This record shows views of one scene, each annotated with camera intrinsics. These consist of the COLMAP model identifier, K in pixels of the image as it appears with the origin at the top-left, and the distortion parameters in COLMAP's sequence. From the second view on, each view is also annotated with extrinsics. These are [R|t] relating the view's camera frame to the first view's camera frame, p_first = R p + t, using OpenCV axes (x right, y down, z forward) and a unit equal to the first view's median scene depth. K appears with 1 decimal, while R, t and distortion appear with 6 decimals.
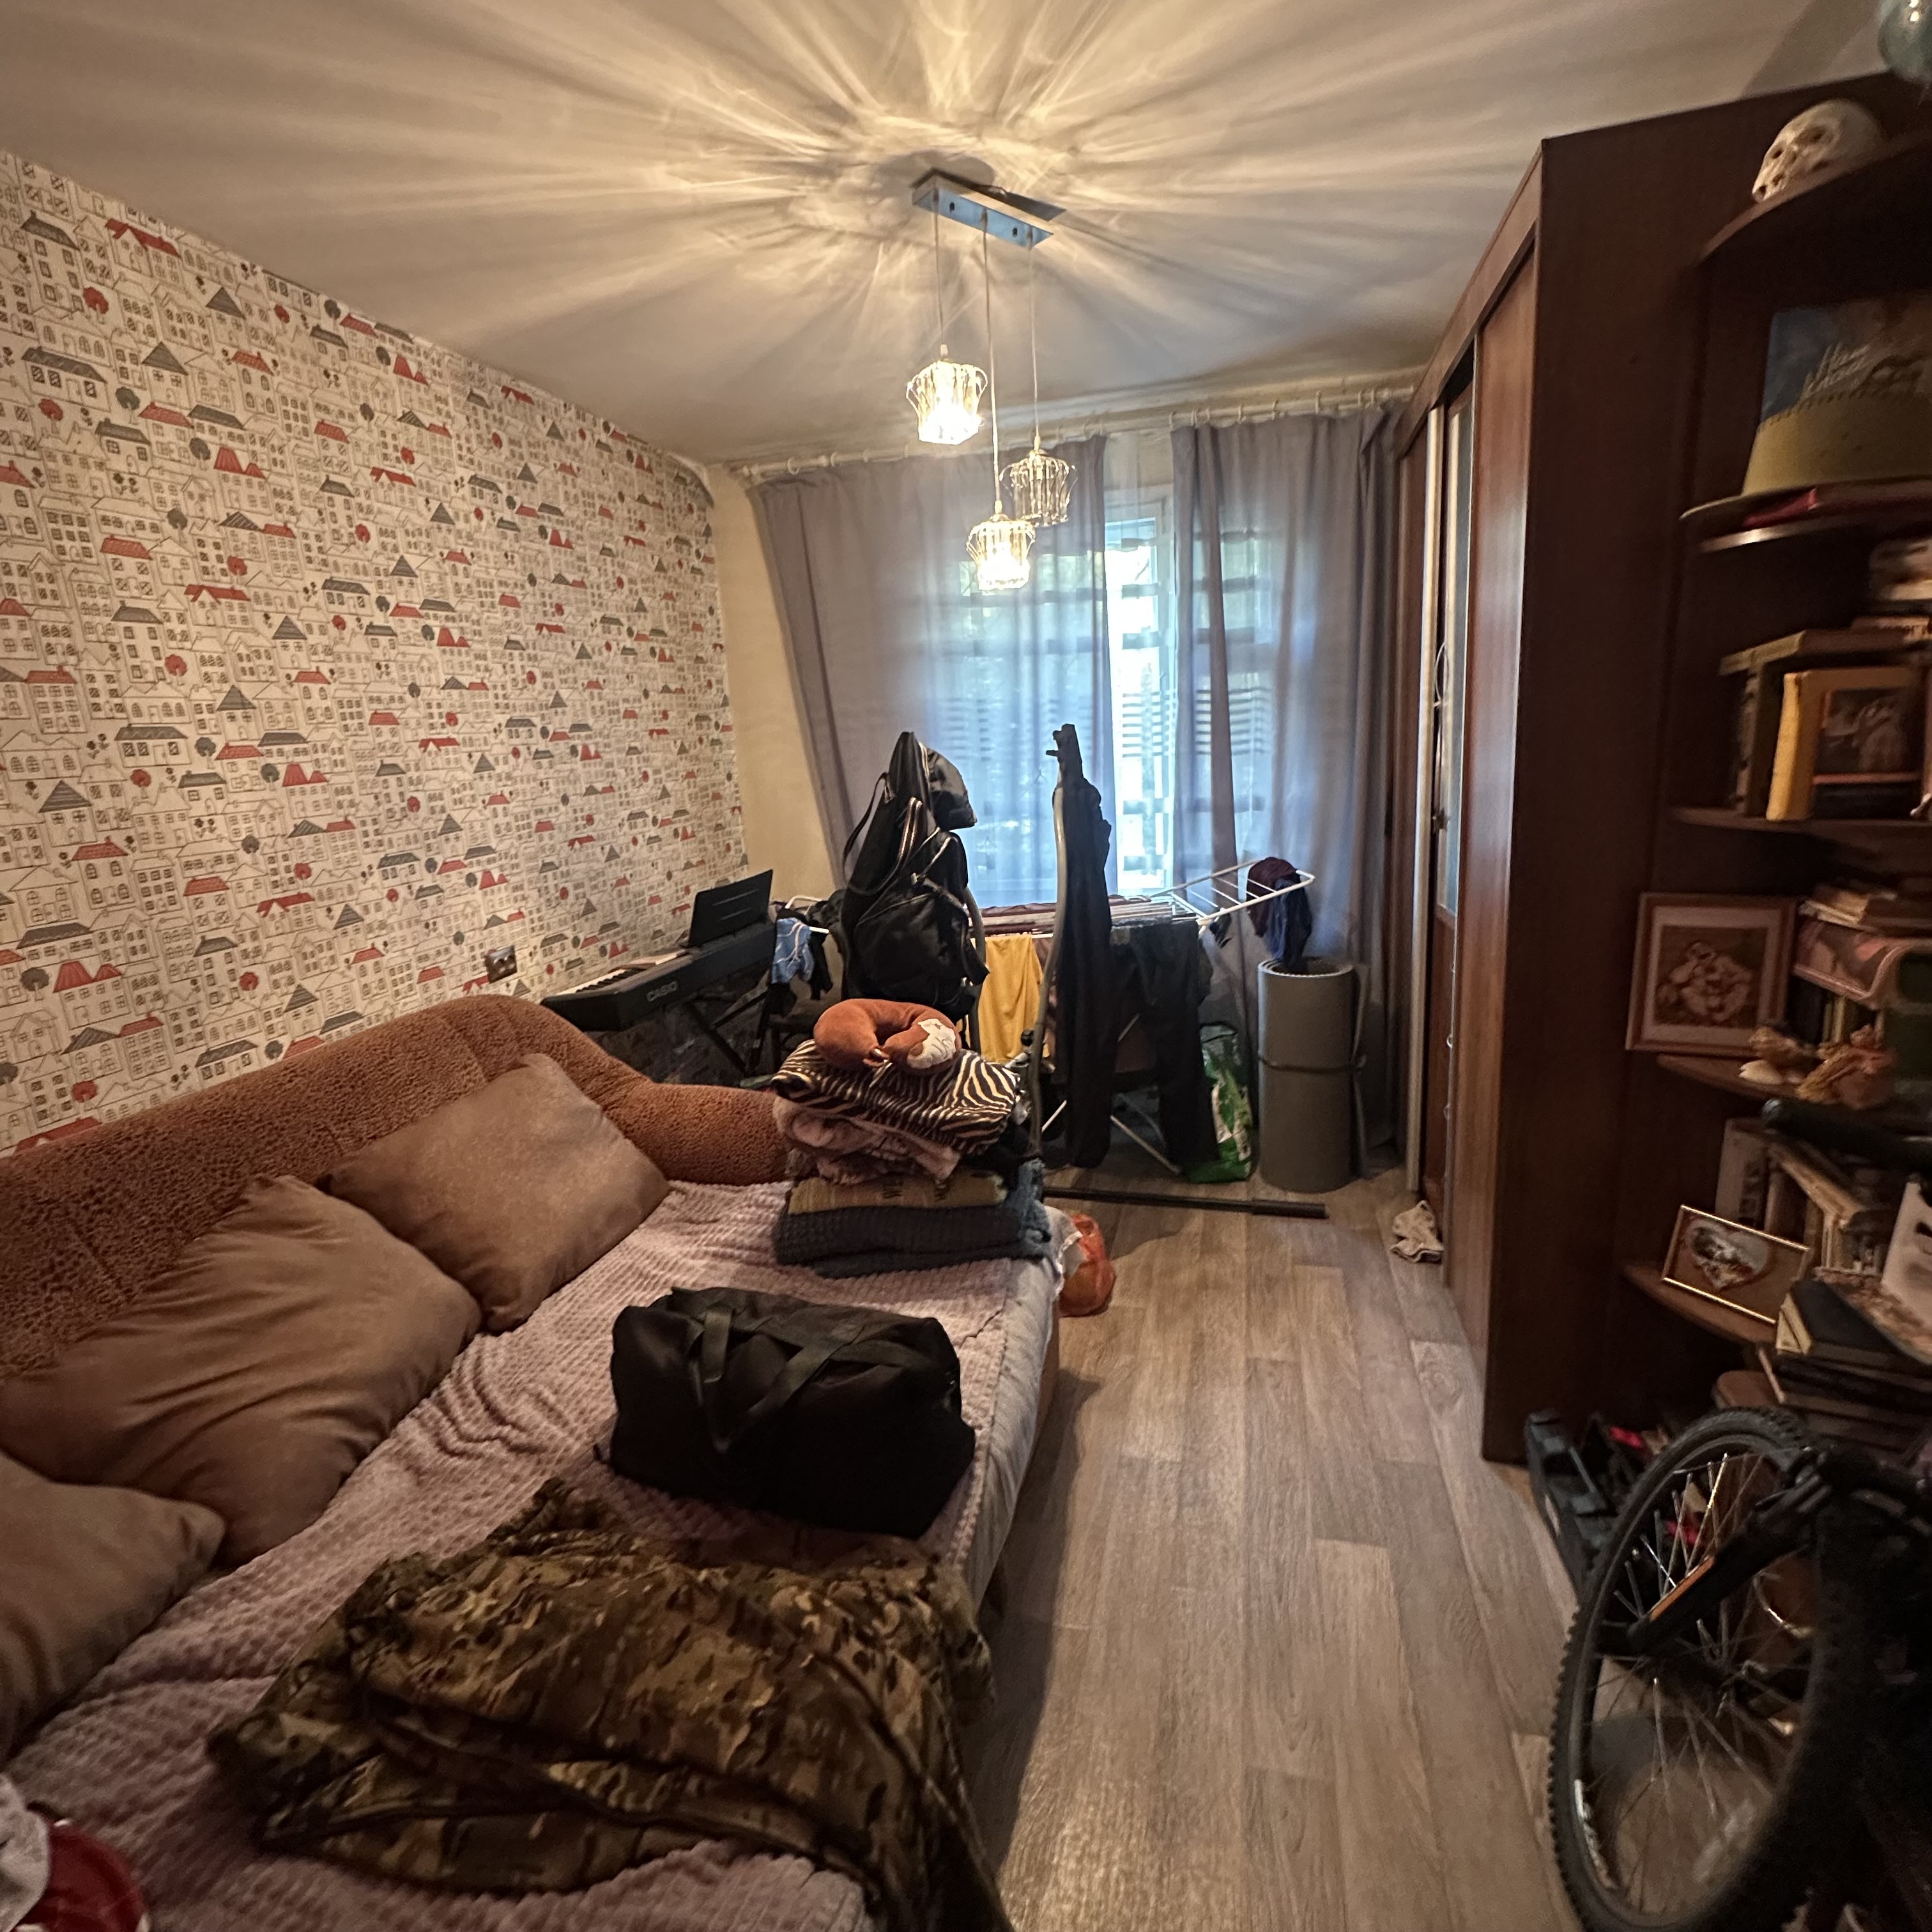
lens RADIAL K [[1036.6, 0, 970.5], [0, 1036.6, 974.3], [0, 0, 1]] dist [-0.003678, 0.001291]
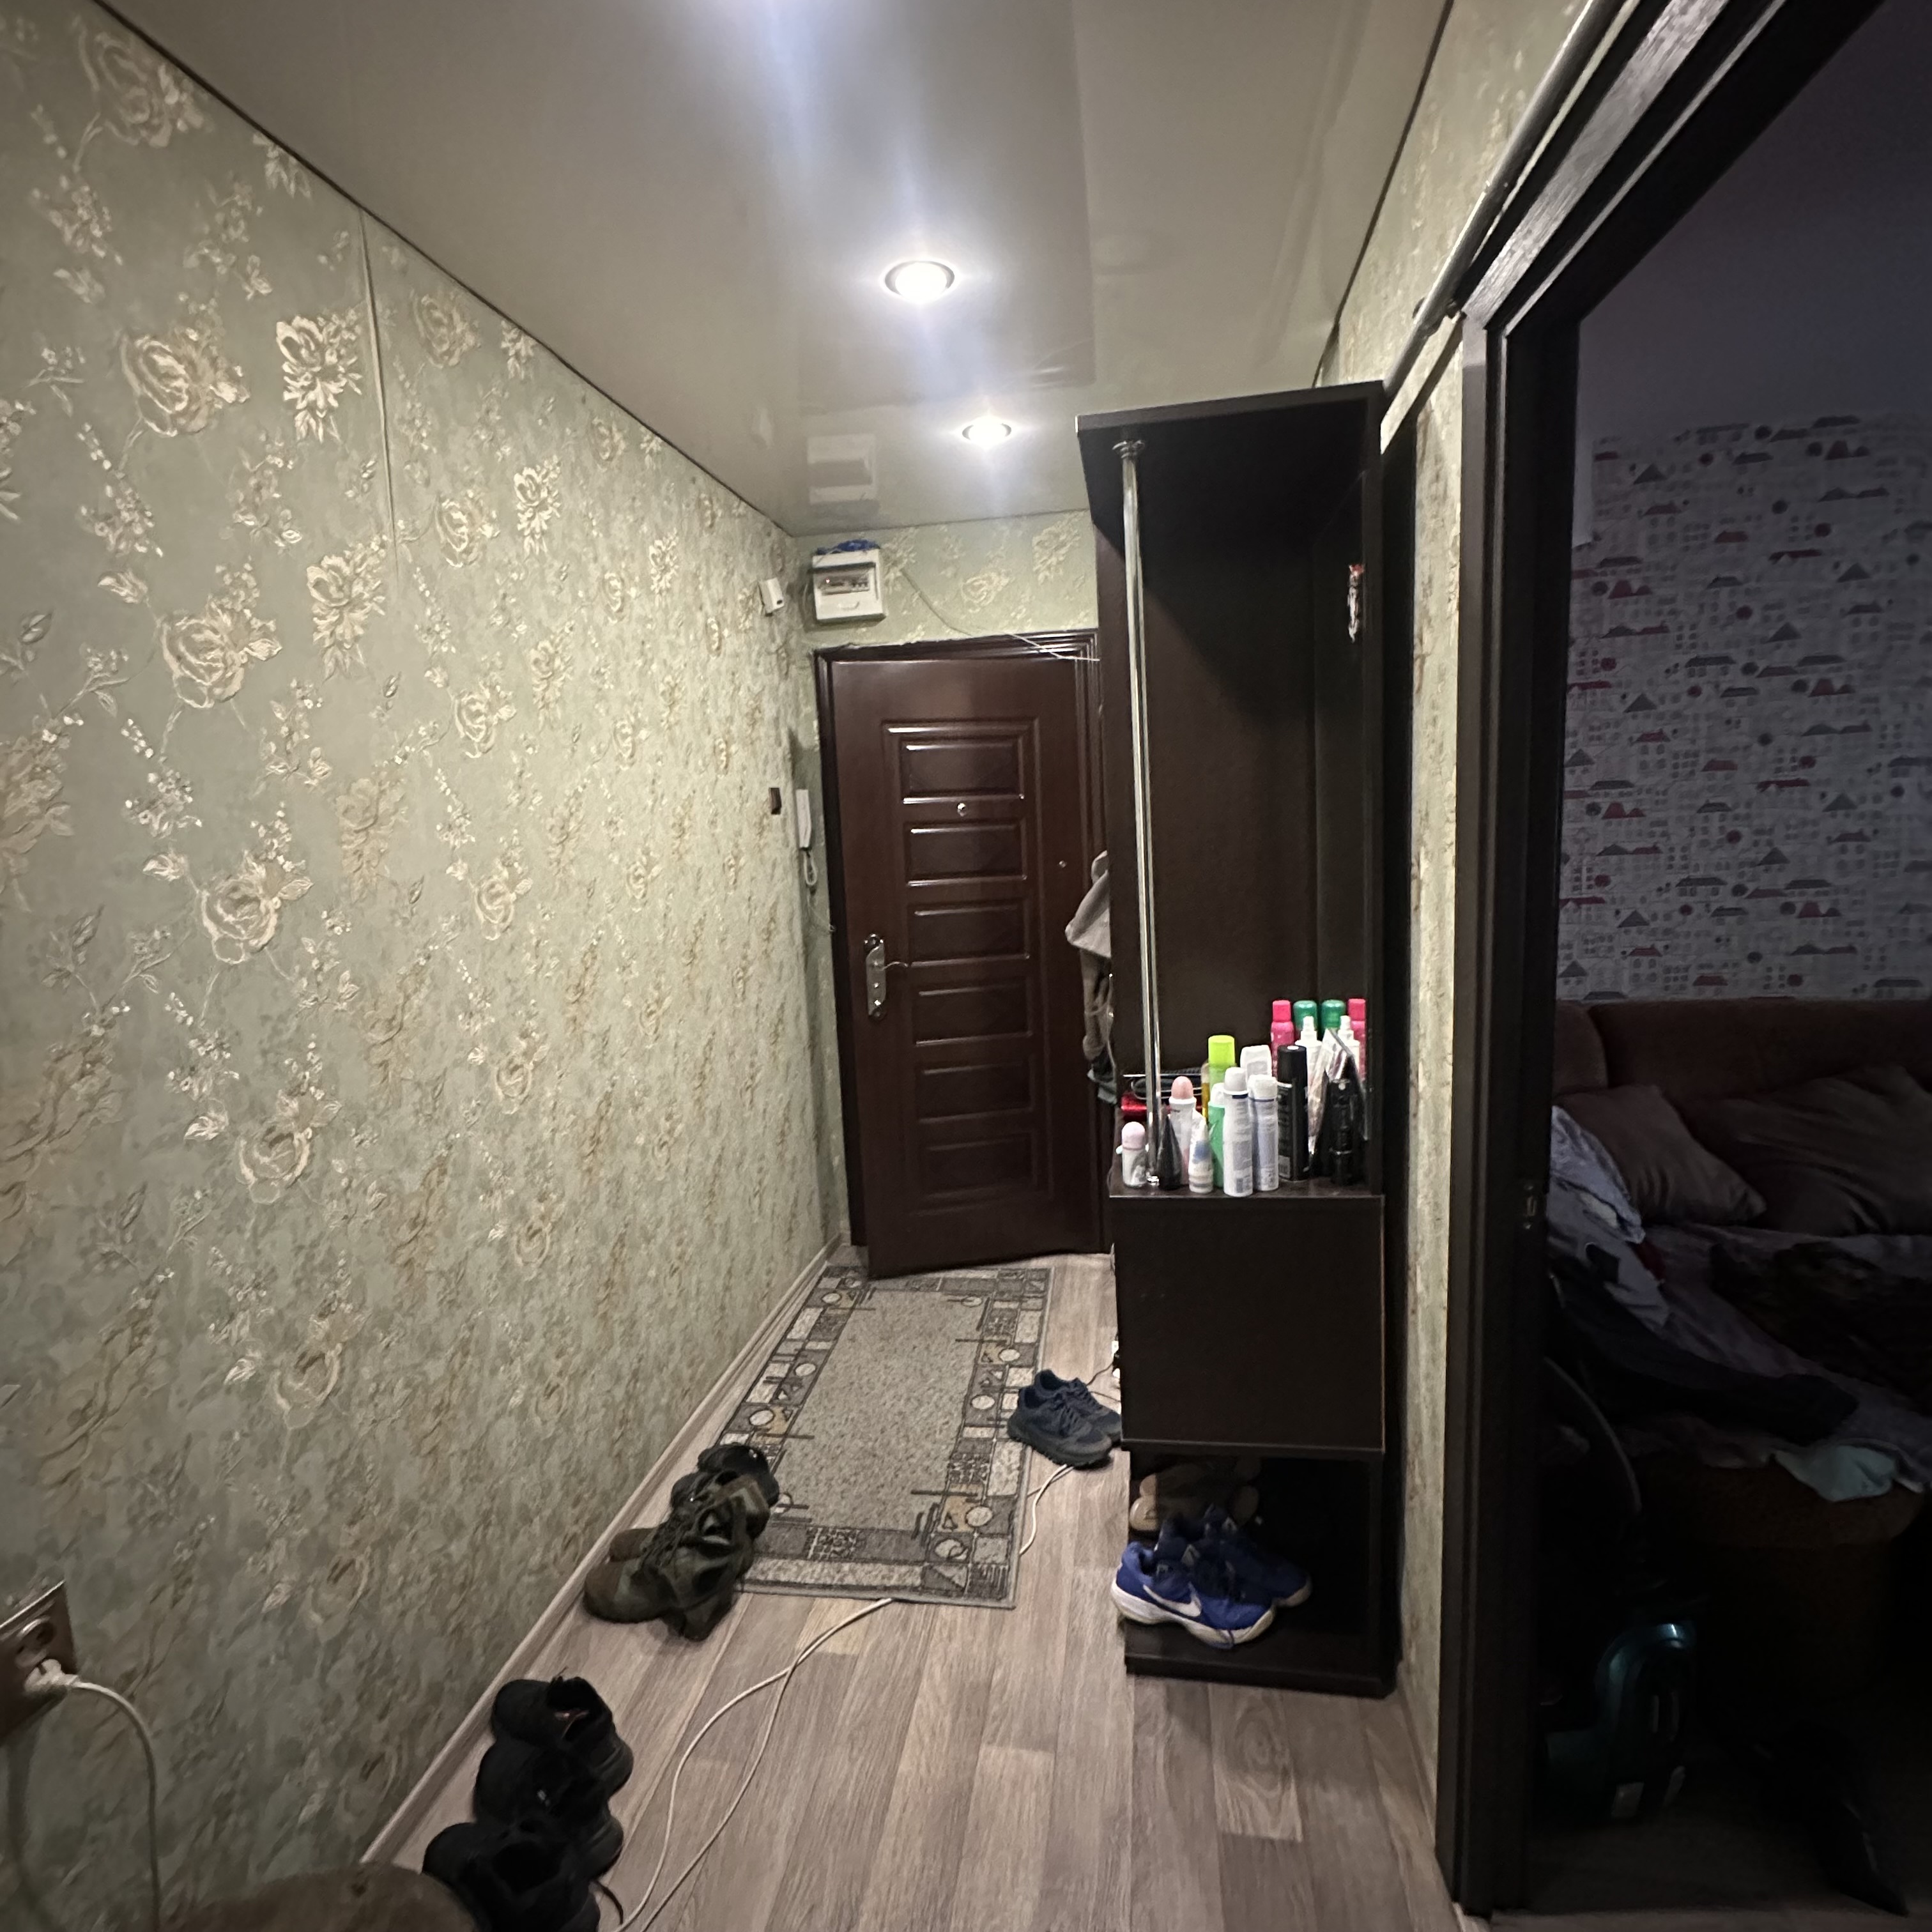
lens RADIAL K [[1036.6, 0, 960.9], [0, 1036.6, 956.6], [0, 0, 1]] dist [-0.003678, 0.001291]
pose [[0.087778, 0.189284, -0.977991, 0.593579], [-0.186221, 0.967591, 0.170557, 0.040275], [0.978579, 0.167152, 0.120182, -0.473985]]
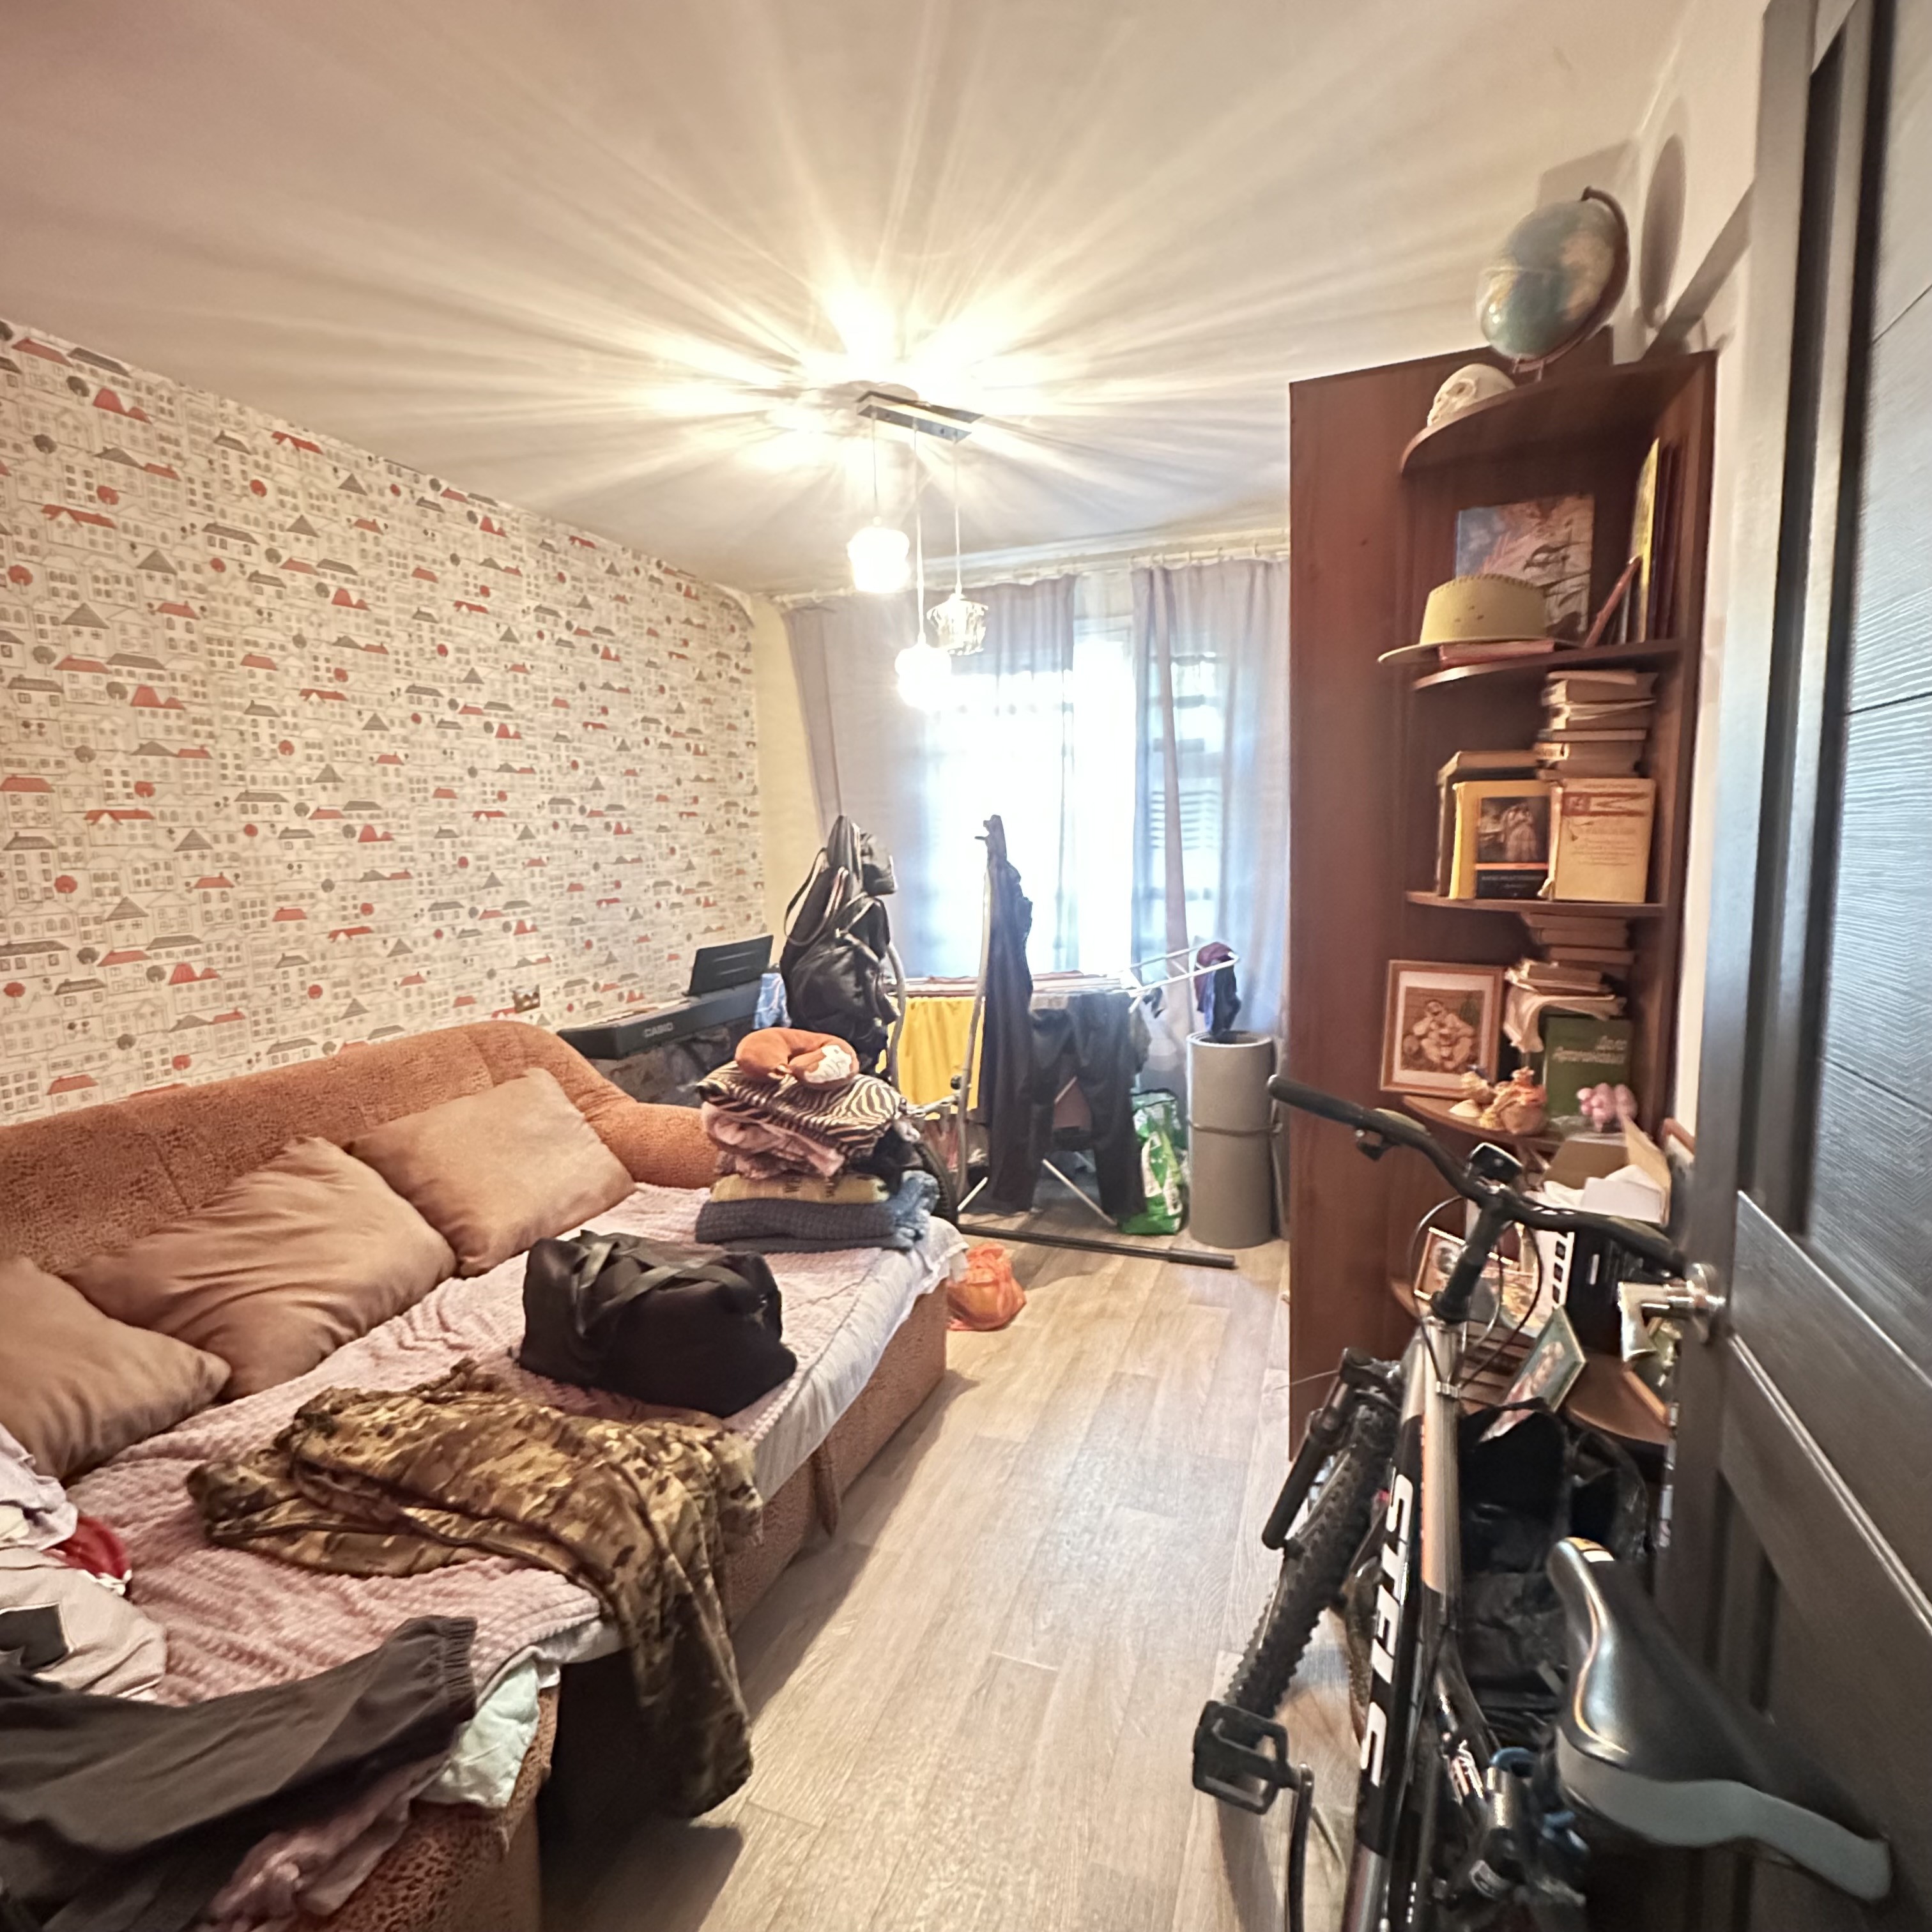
lens RADIAL K [[1036.6, 0, 960.8], [0, 1036.6, 971.3], [0, 0, 1]] dist [-0.003678, 0.001291]
pose [[0.994608, 0.043986, -0.093916, 0.230354], [-0.052680, 0.994347, -0.092192, 0.062796], [0.089330, 0.096642, 0.991302, -0.210158]]
